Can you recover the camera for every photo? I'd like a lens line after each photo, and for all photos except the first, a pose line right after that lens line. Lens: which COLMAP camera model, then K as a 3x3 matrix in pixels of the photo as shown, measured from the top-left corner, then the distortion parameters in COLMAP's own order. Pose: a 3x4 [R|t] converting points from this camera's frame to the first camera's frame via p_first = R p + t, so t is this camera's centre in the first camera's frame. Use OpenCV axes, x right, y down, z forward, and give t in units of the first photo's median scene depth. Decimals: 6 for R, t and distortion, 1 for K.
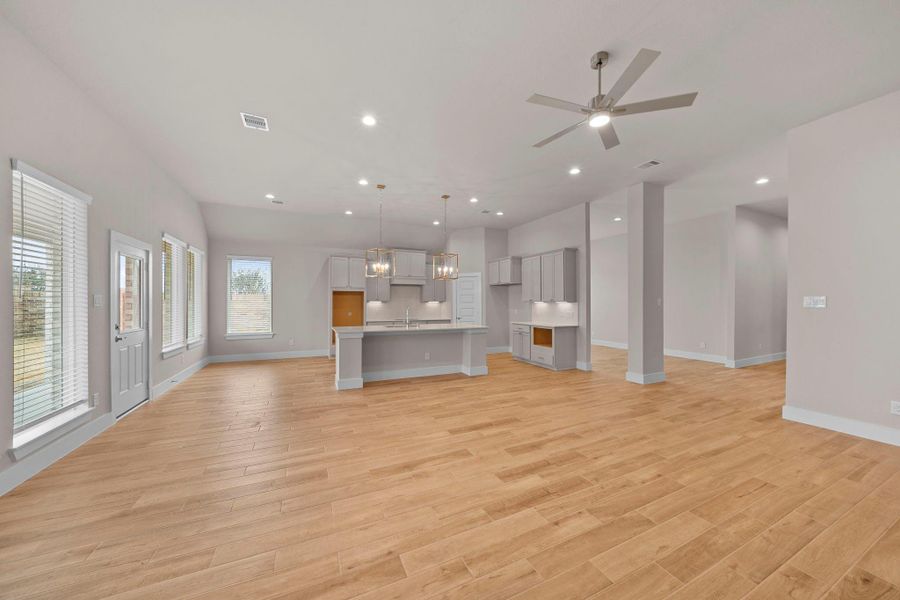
lens RADIAL K [[306.6, 0, 445.6], [0, 306.6, 301.7], [0, 0, 1]] dist [-0.006481, -0.000007]
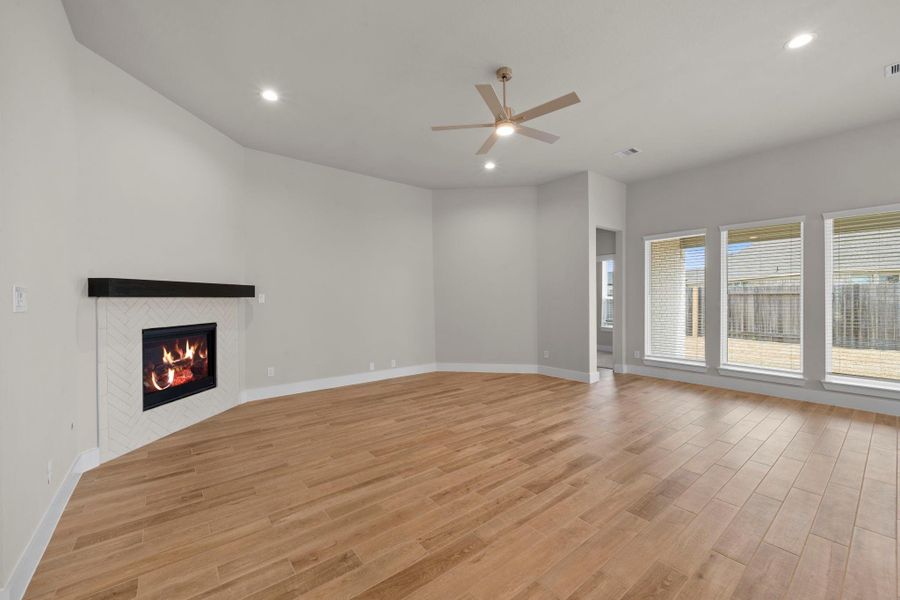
lens RADIAL K [[359.5, 0, 446.2], [0, 359.5, 298.3], [0, 0, 1]] dist [-0.003177, -0.000062]
pose [[-0.970557, 0.004988, -0.240820, 0.923372], [0.005510, 0.999984, -0.001492, 0.007490], [0.240808, -0.002775, -0.970569, 1.984595]]
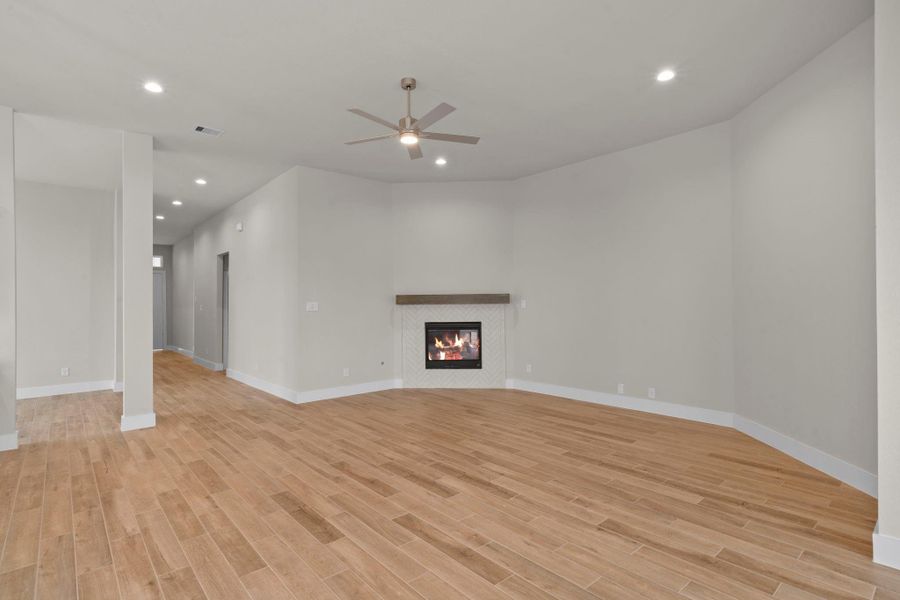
lens RADIAL K [[449.2, 0, 445.3], [0, 449.2, 300.8], [0, 0, 1]] dist [0.002718, 0.000298]
pose [[-0.279150, 0.012238, 0.960169, -0.973124], [0.009081, 0.999908, -0.010105, 0.001815], [-0.960205, 0.005899, -0.279235, 1.206368]]
